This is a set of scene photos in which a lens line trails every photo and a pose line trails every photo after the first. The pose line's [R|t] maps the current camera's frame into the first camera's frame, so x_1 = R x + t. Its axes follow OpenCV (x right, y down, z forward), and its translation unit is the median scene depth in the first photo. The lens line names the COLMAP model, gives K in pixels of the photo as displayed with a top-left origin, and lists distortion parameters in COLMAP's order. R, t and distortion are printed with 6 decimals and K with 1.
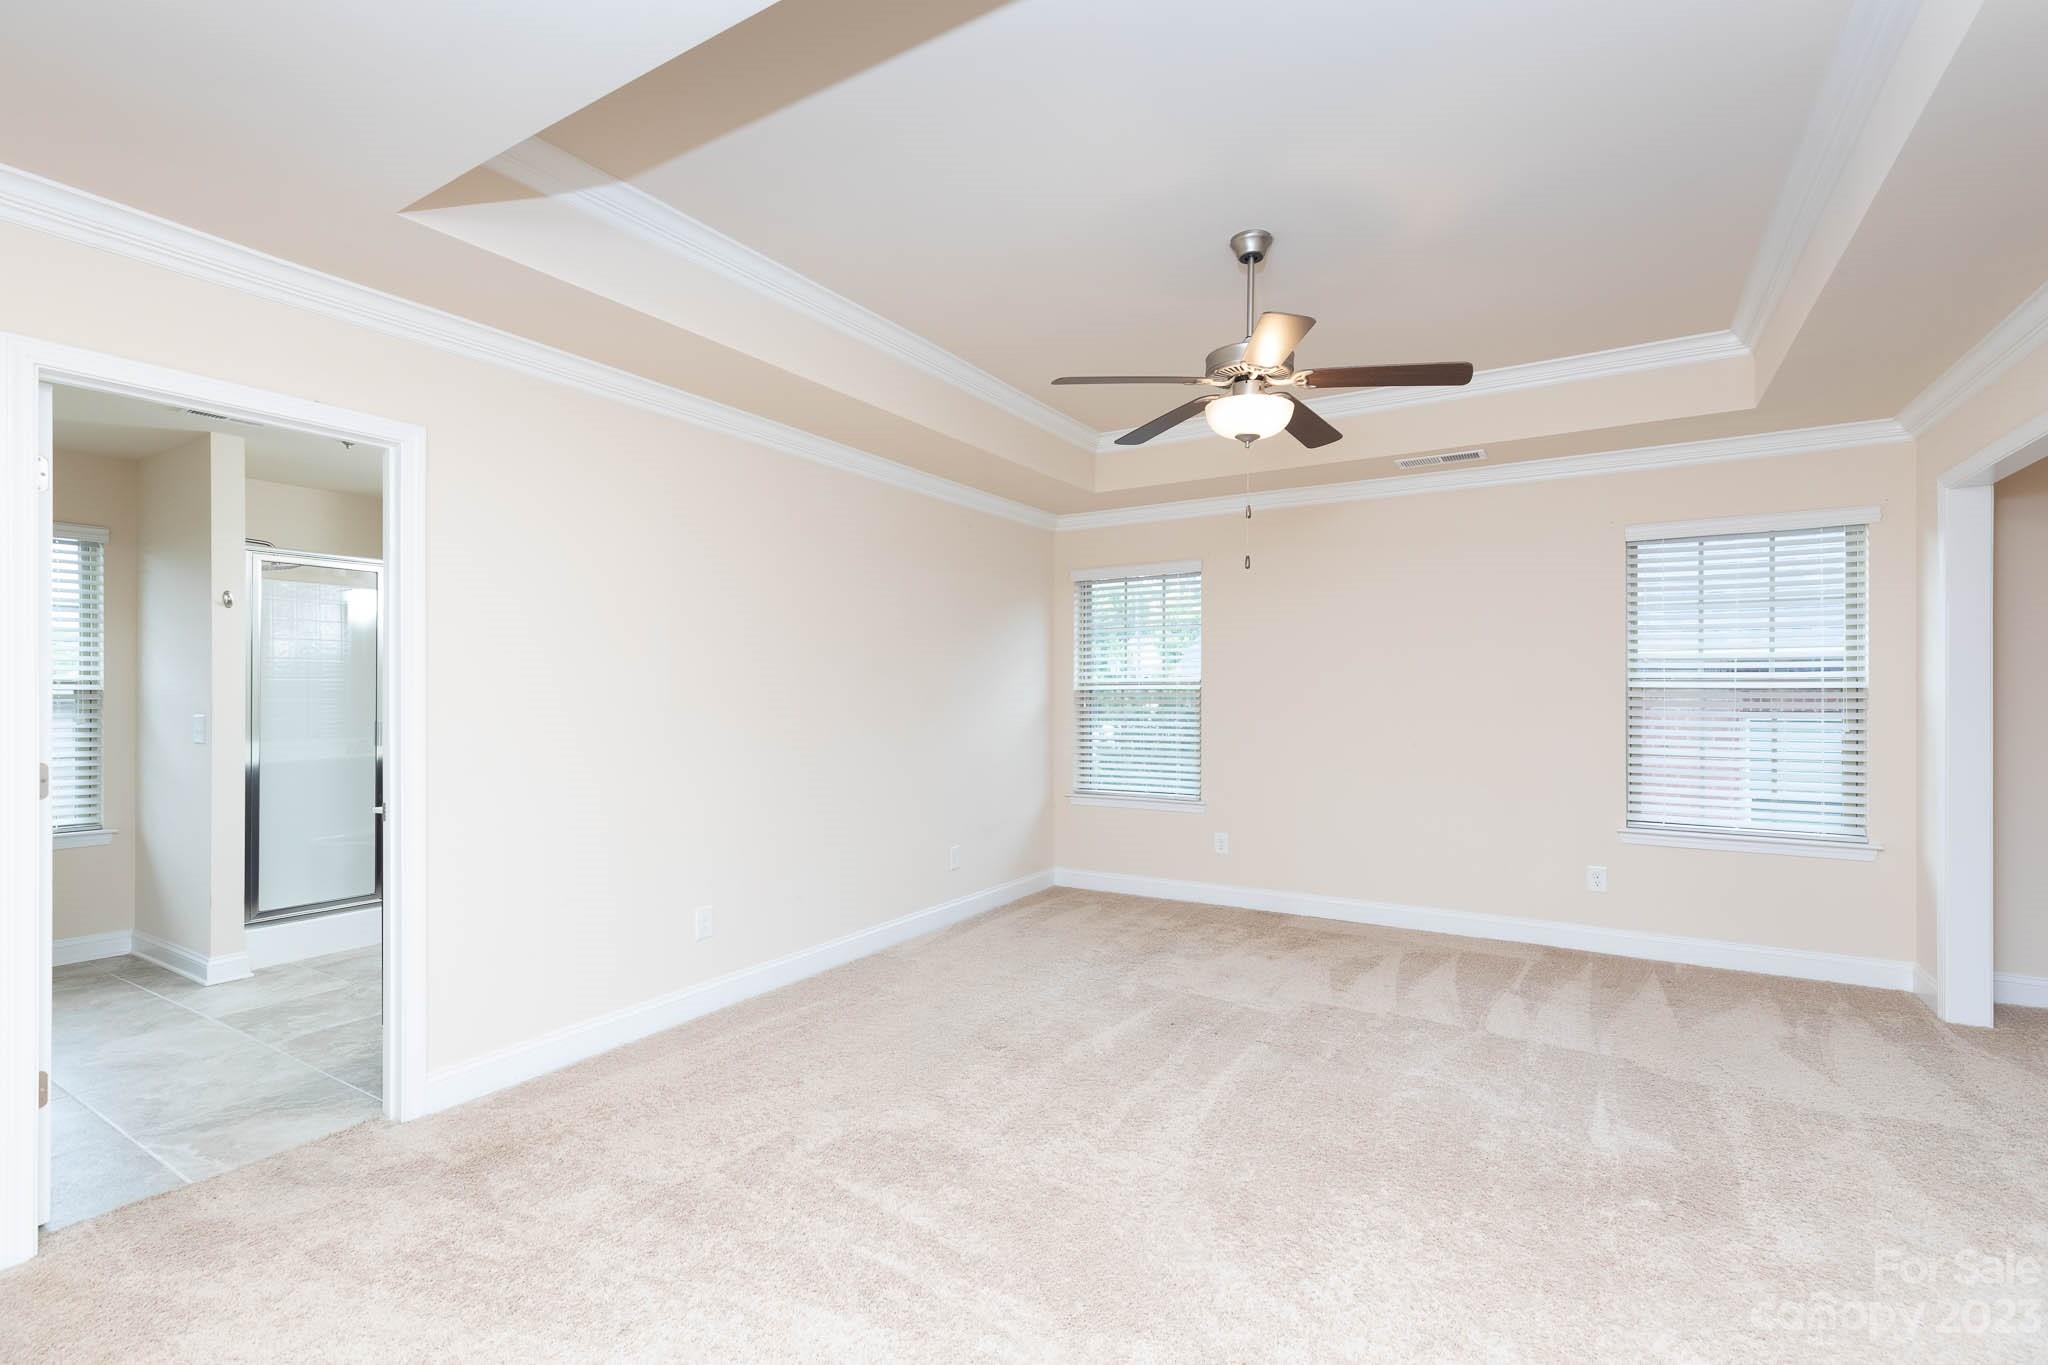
lens RADIAL K [[916.5, 0, 1024.4], [0, 916.5, 678.1], [0, 0, 1]] dist [0.000089, -0.000121]
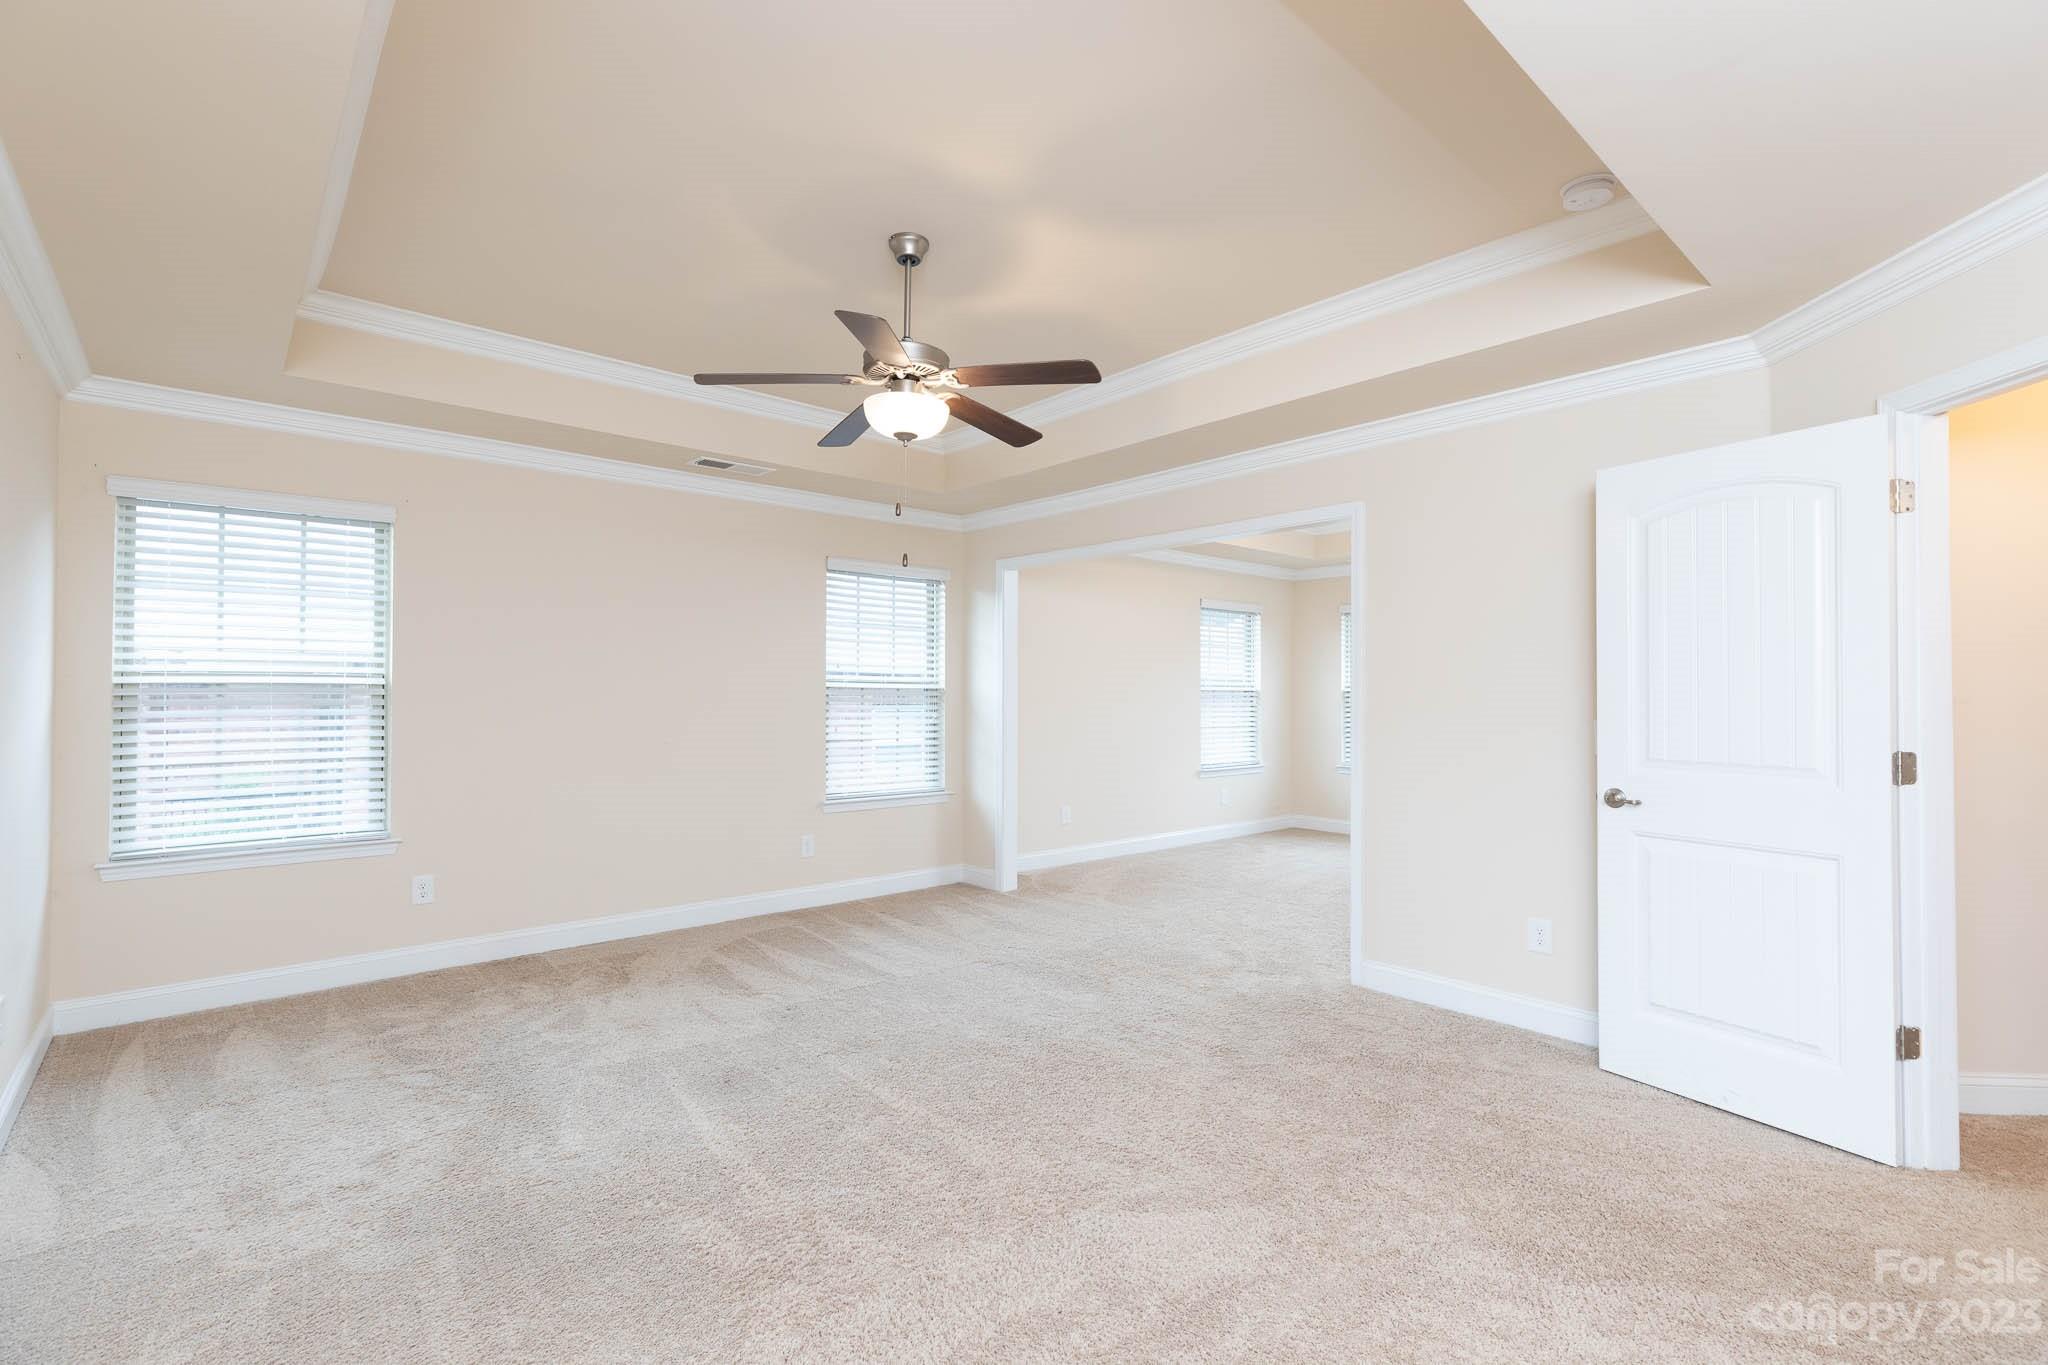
lens RADIAL K [[916.5, 0, 1024.4], [0, 916.5, 678.1], [0, 0, 1]] dist [0.000089, -0.000121]
pose [[0.298702, 0.016282, 0.954208, -0.451431], [-0.020007, 0.999742, -0.010796, 0.006547], [-0.954137, -0.015866, 0.298950, 0.387030]]
